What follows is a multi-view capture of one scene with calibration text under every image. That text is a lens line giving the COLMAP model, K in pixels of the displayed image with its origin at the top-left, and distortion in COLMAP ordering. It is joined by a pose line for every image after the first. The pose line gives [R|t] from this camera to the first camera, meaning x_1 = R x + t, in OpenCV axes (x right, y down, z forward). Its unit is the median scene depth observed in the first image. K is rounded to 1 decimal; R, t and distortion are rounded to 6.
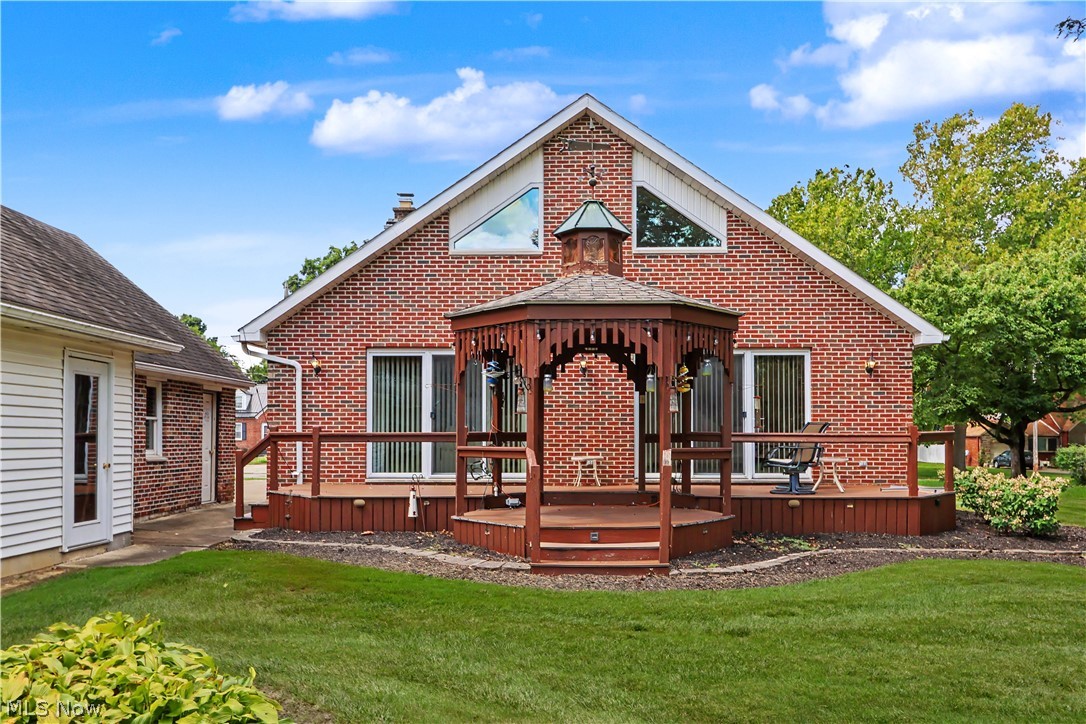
lens RADIAL K [[938.5, 0, 541.1], [0, 938.5, 414.4], [0, 0, 1]] dist [0.016412, 0.001841]
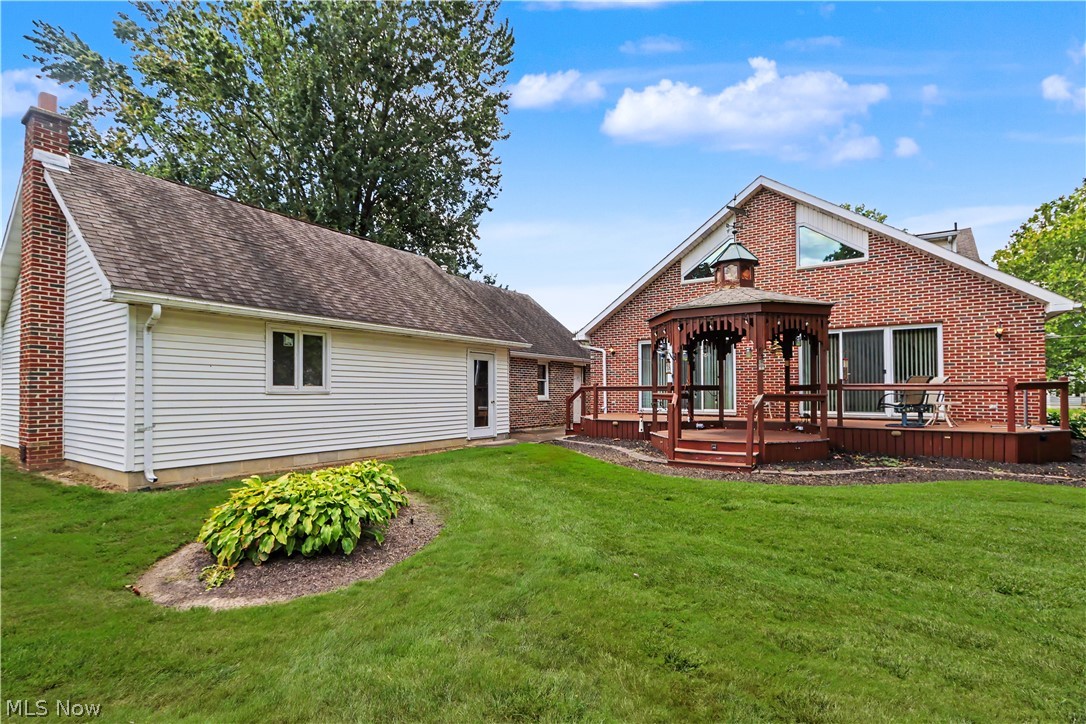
lens RADIAL K [[515.3, 0, 534.6], [0, 515.3, 374.0], [0, 0, 1]] dist [0.001108, 0.000875]
pose [[0.833322, -0.020296, -0.552415, 0.207024], [0.015825, 0.999792, -0.012861, 0.005653], [0.552561, 0.001975, 0.833470, 0.046329]]
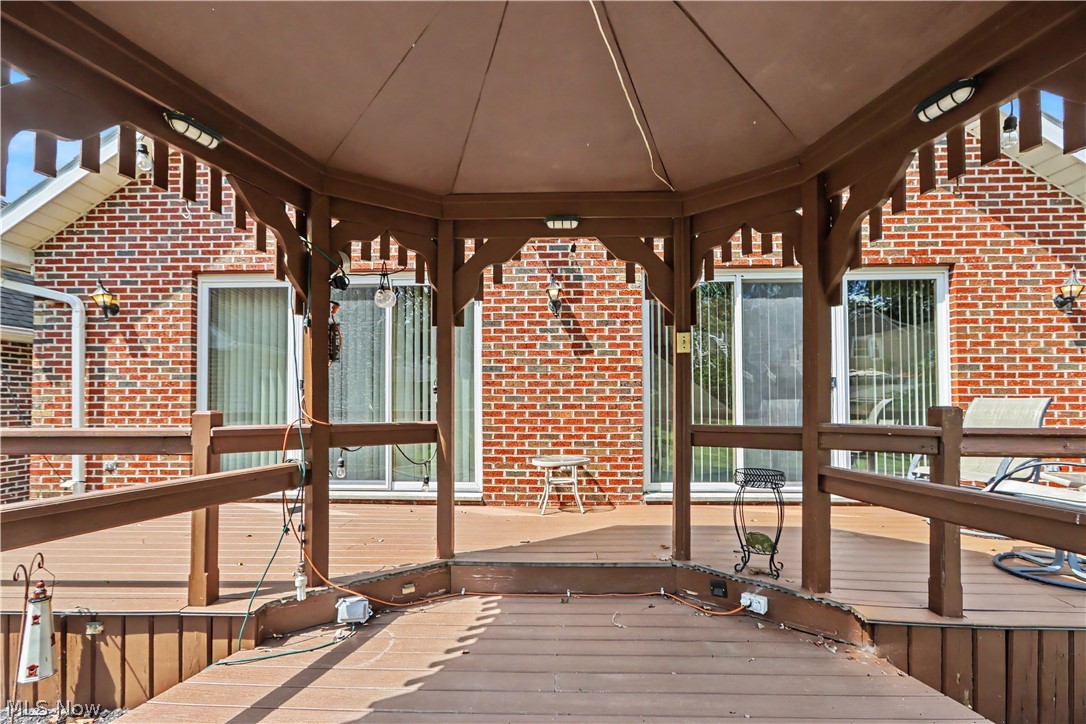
lens RADIAL K [[513.8, 0, 547.0], [0, 513.8, 390.1], [0, 0, 1]] dist [-0.002614, -0.000114]
pose [[0.999947, -0.003282, -0.009786, 0.043759], [0.003289, 0.999994, 0.000693, 0.004396], [0.009784, -0.000725, 0.999952, 0.688559]]
